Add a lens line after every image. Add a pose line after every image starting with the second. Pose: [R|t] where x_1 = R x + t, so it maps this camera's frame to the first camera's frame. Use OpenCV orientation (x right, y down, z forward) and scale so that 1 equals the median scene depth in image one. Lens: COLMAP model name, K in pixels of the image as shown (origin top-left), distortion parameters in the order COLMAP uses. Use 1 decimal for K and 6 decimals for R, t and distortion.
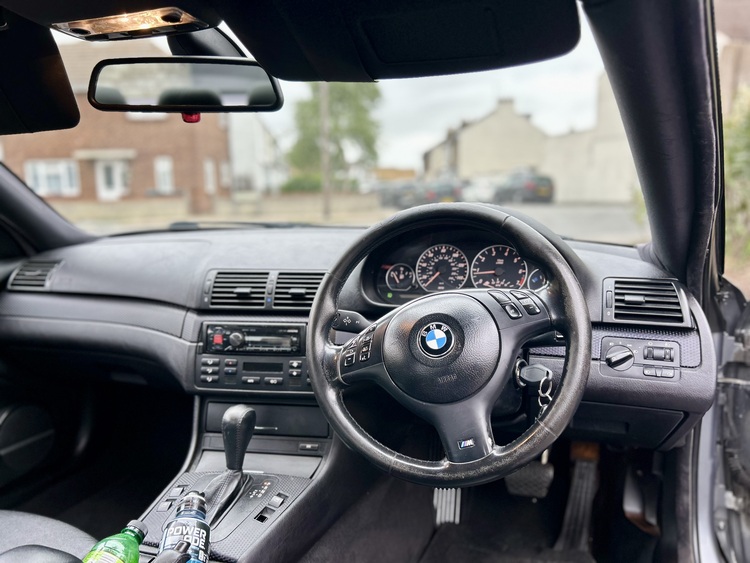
lens RADIAL K [[573.3, 0, 375.0], [0, 573.3, 281.5], [0, 0, 1]] dist [0.001353, 0.000564]
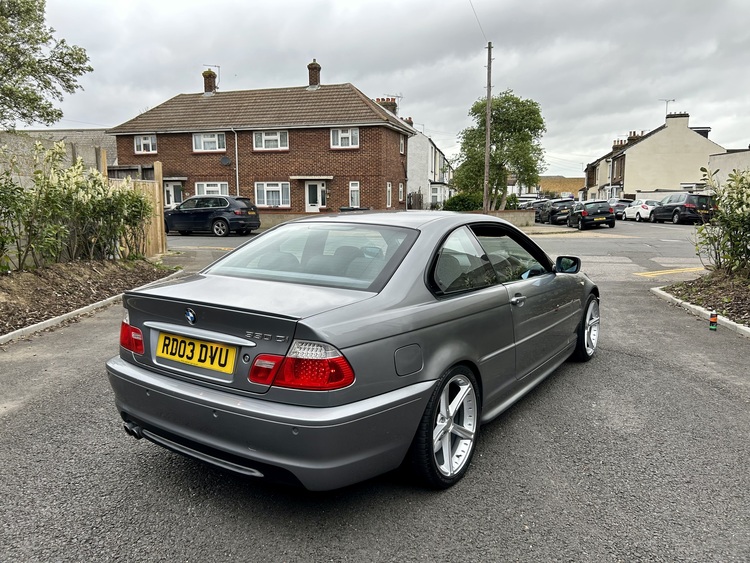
lens RADIAL K [[566.9, 0, 375.0], [0, 566.9, 281.5], [0, 0, 1]] dist [0.005803, 0.009787]
pose [[0.961962, 0.049286, -0.268701, 0.012738], [-0.053343, 0.998546, -0.007810, 0.008895], [0.267925, 0.021847, 0.963192, -0.162379]]
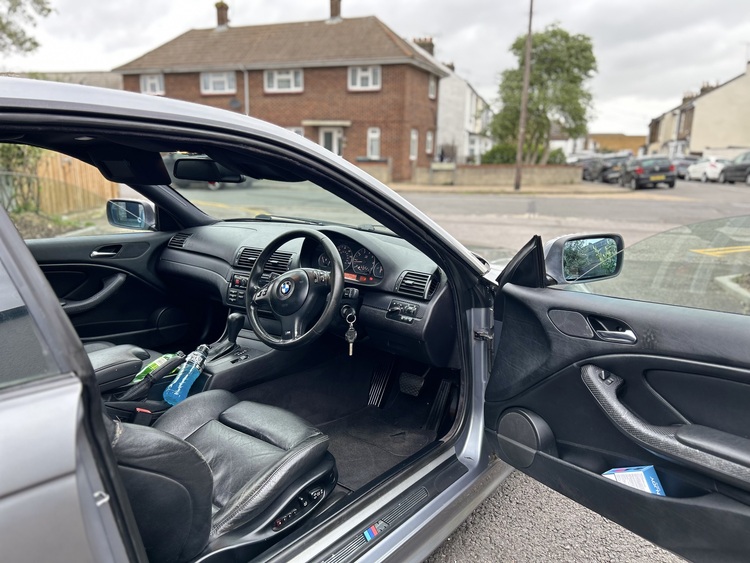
lens RADIAL K [[566.9, 0, 375.0], [0, 566.9, 281.5], [0, 0, 1]] dist [0.005803, 0.009787]
pose [[0.933973, 0.106700, -0.341042, 0.034622], [-0.086314, 0.993482, 0.074447, -0.003648], [0.346763, -0.040095, 0.937095, -0.028943]]
